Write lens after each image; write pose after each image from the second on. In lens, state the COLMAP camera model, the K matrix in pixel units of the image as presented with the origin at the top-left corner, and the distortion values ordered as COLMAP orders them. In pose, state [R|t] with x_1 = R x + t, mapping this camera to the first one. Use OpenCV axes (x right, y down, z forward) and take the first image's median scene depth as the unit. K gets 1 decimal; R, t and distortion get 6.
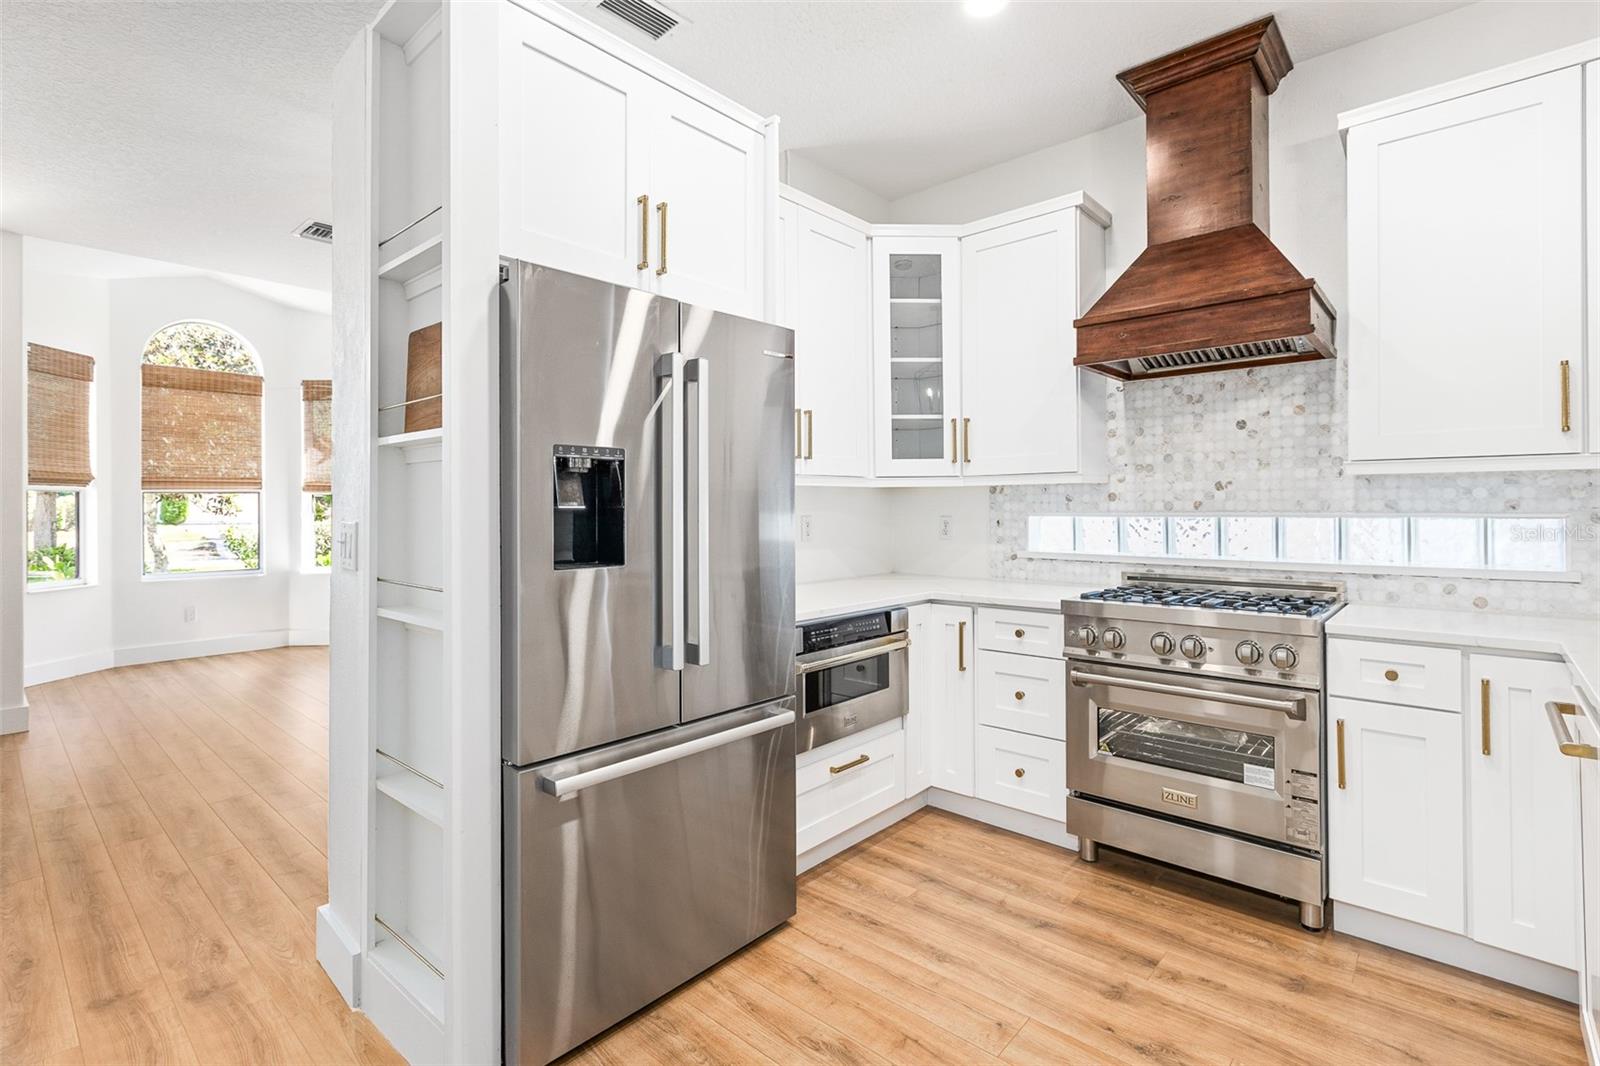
lens RADIAL K [[743.8, 0, 803.2], [0, 743.8, 506.8], [0, 0, 1]] dist [0.004521, -0.000986]
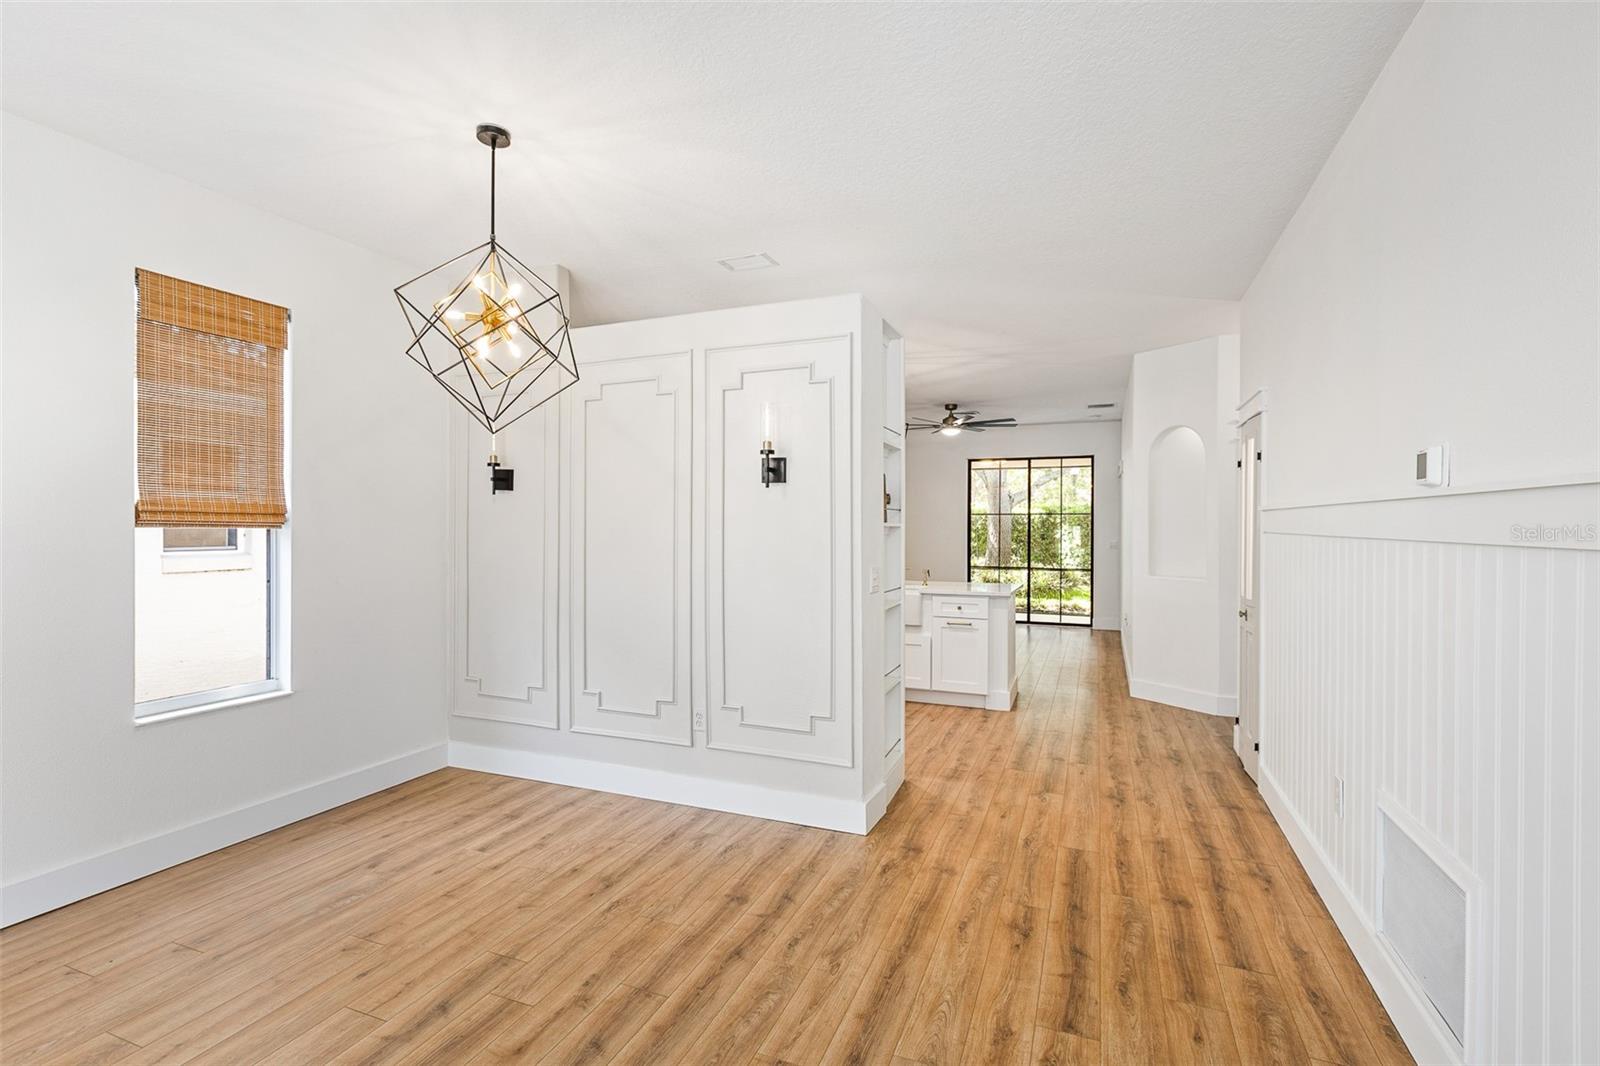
lens RADIAL K [[730.5, 0, 798.5], [0, 730.5, 521.5], [0, 0, 1]] dist [0.001492, 0.000082]
pose [[-0.330225, 0.011519, 0.943832, -1.671734], [-0.004976, 0.999890, -0.013944, -0.047956], [-0.943889, -0.009301, -0.330131, 1.318833]]
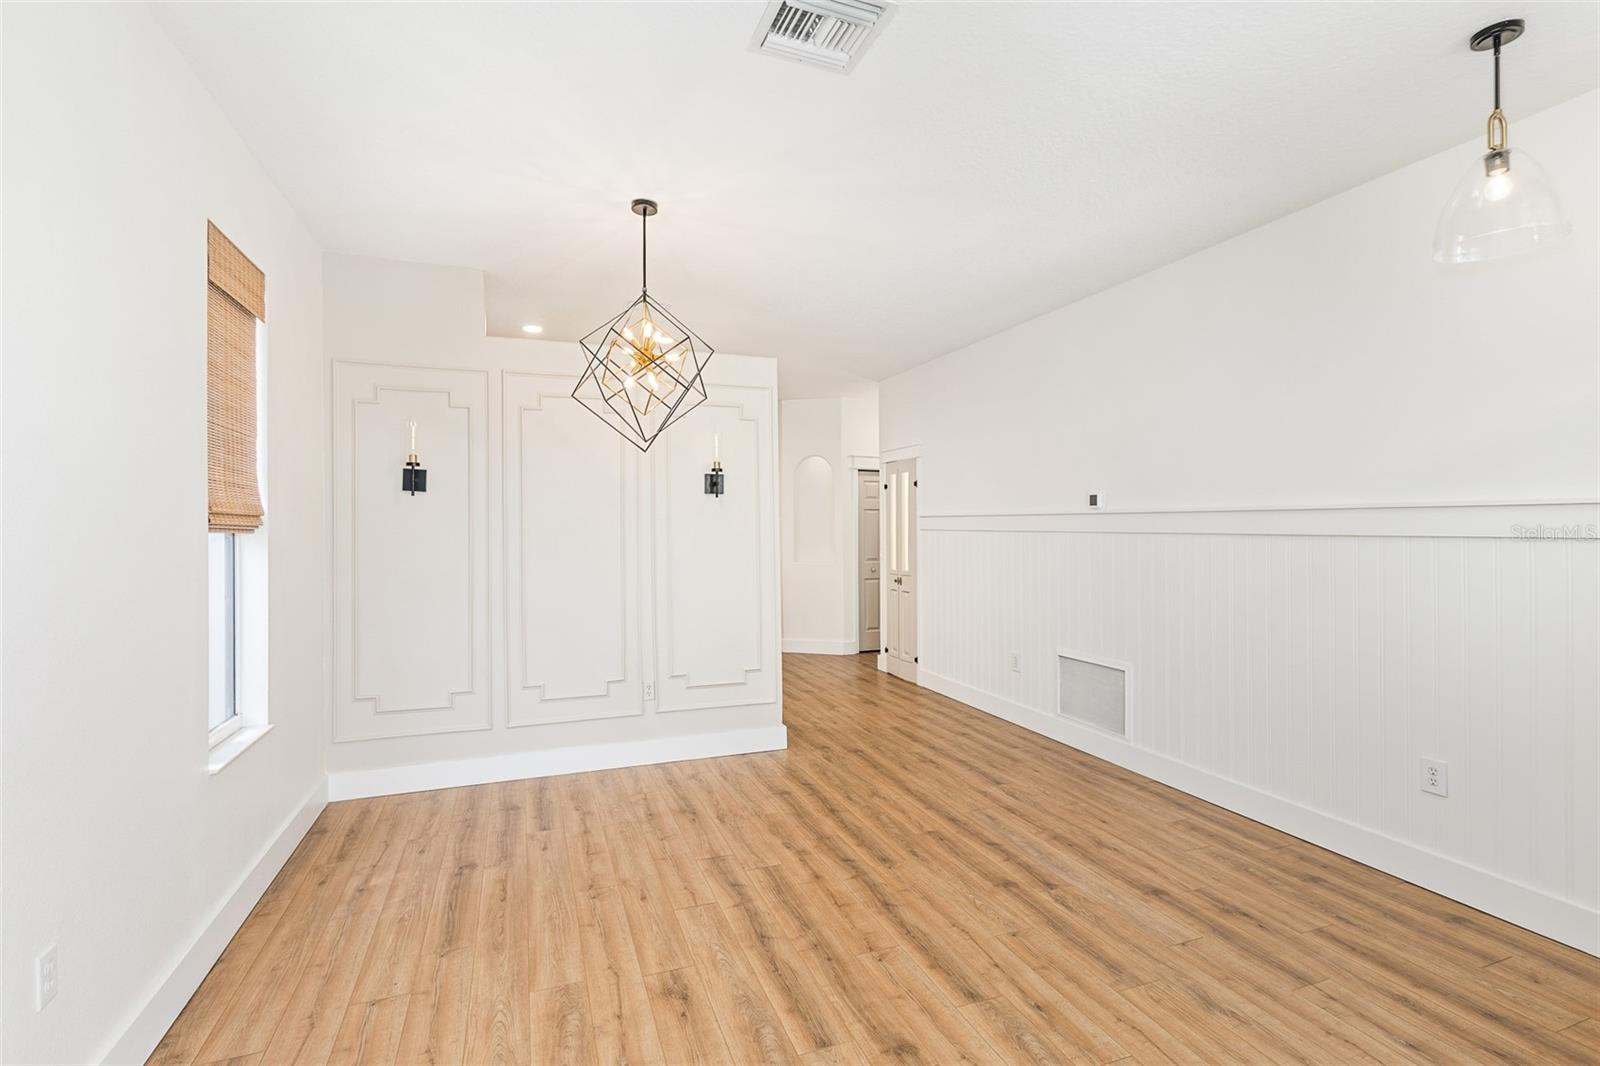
lens RADIAL K [[745.8, 0, 809.2], [0, 745.8, 509.0], [0, 0, 1]] dist [-0.000319, -0.000215]
pose [[-0.889441, 0.016778, 0.456742, -1.391125], [0.004551, 0.999602, -0.027857, -0.050657], [-0.457027, -0.022699, -0.889163, 2.369939]]
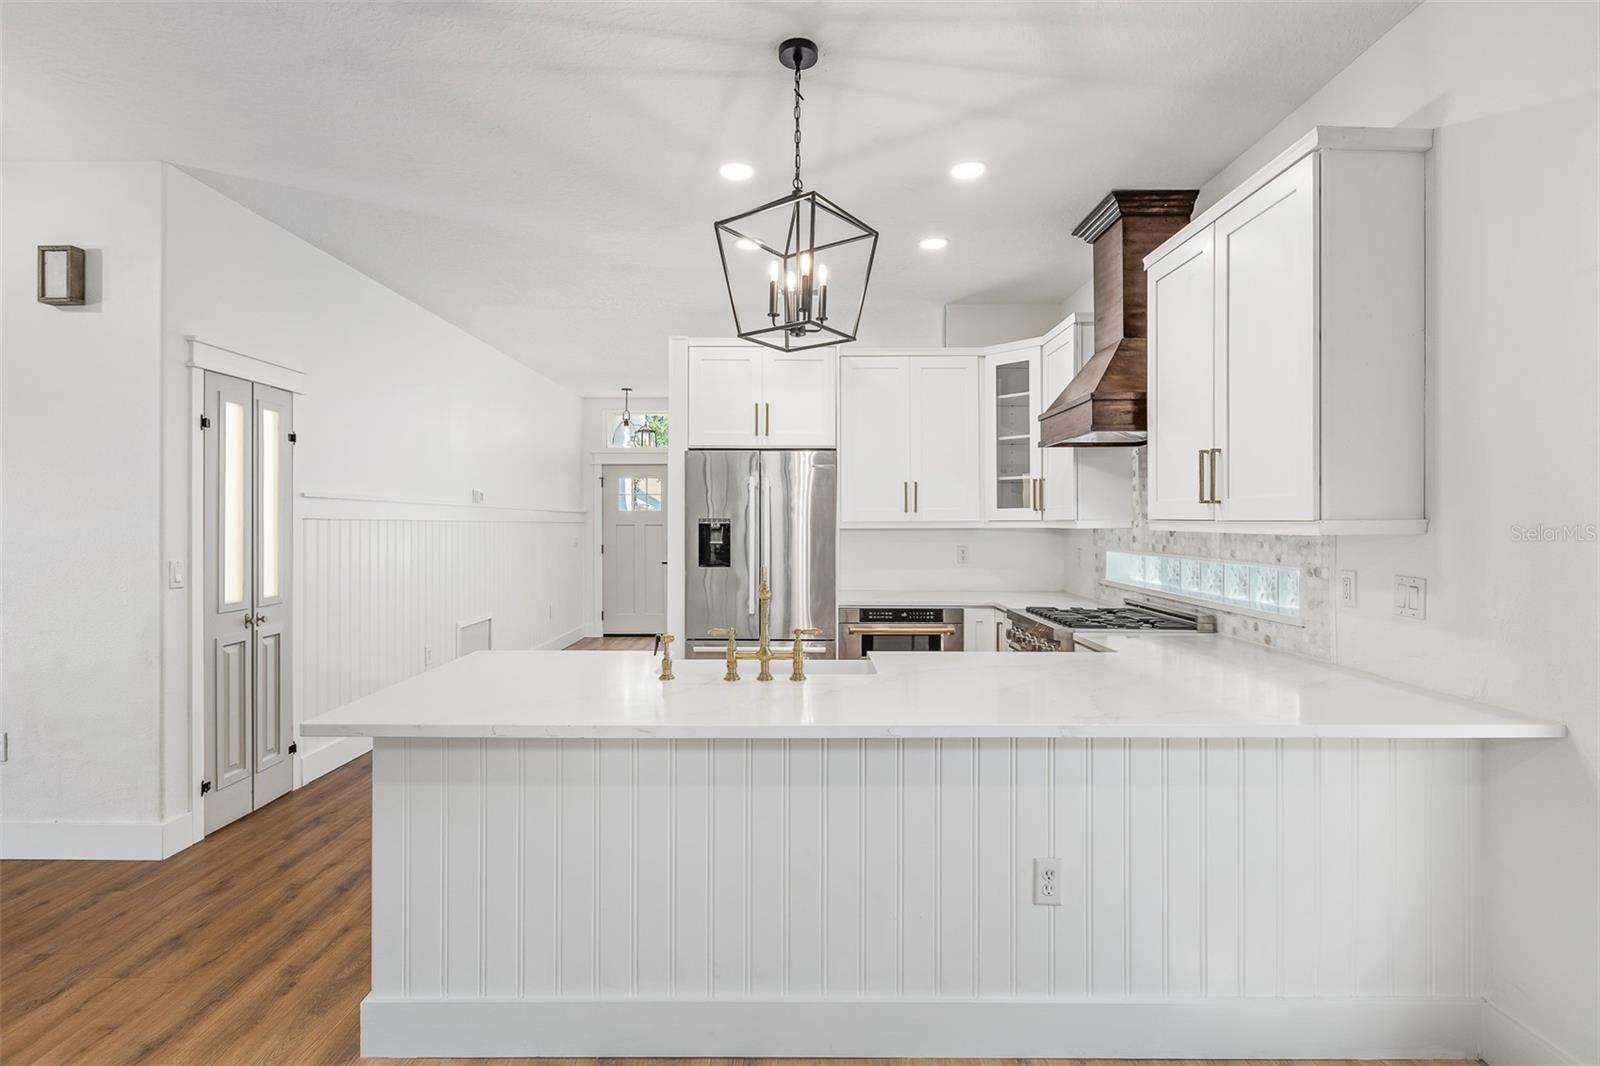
lens RADIAL K [[763.4, 0, 799.1], [0, 763.4, 518.3], [0, 0, 1]] dist [-0.002356, -0.000237]
pose [[0.666342, 0.003137, -0.745640, 1.188890], [-0.002145, 0.999995, 0.002290, -0.058708], [0.745643, 0.000074, 0.666345, -0.326253]]
